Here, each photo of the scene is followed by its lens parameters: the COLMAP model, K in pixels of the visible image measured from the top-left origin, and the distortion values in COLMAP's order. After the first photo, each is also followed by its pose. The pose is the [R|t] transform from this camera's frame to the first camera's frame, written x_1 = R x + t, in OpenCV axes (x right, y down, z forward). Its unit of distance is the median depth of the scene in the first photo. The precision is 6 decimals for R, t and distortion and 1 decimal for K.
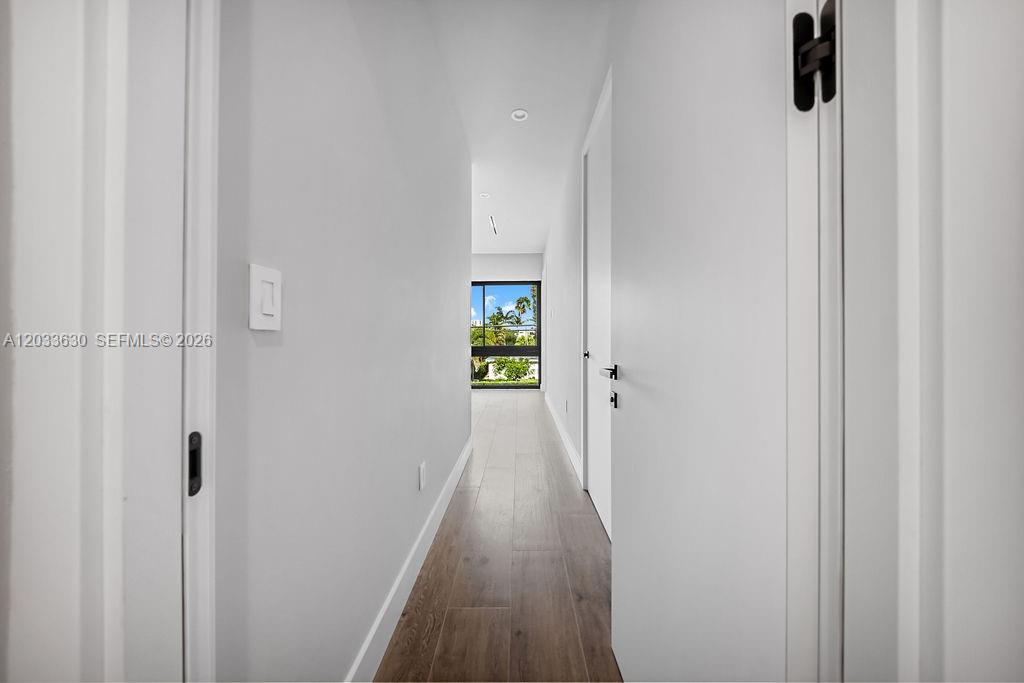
lens RADIAL K [[367.6, 0, 509.4], [0, 367.6, 339.2], [0, 0, 1]] dist [-0.002502, -0.000323]
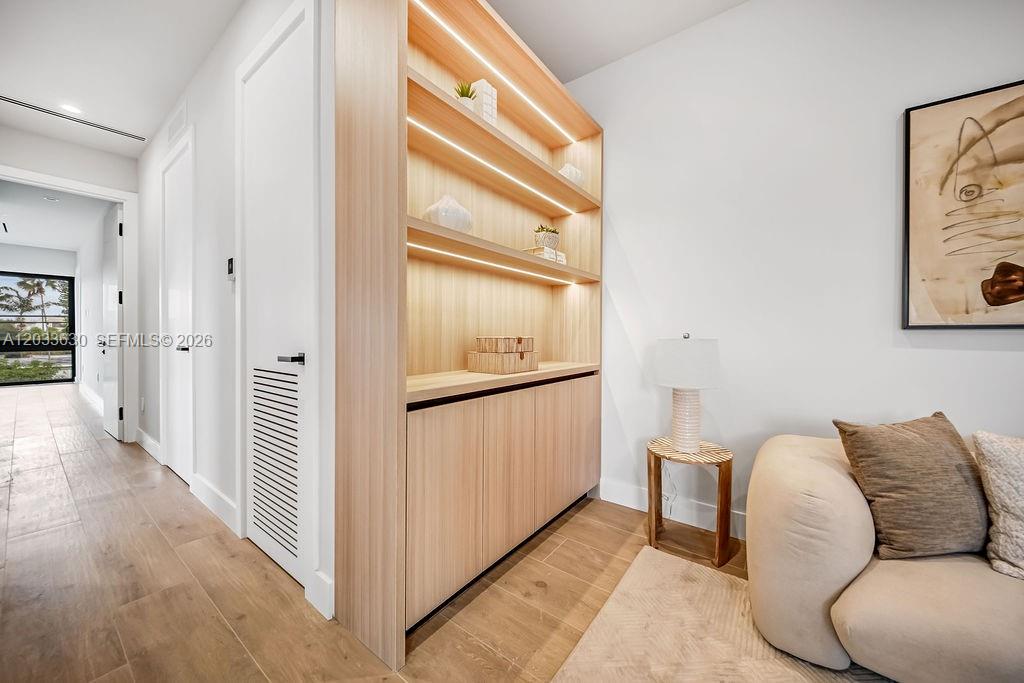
lens RADIAL K [[373.9, 0, 509.1], [0, 373.9, 334.3], [0, 0, 1]] dist [-0.007119, -0.000275]
pose [[0.583628, -0.010260, 0.811957, -0.047745], [0.002862, 0.999940, 0.010578, -0.004443], [-0.812016, -0.003850, 0.583622, -0.612572]]
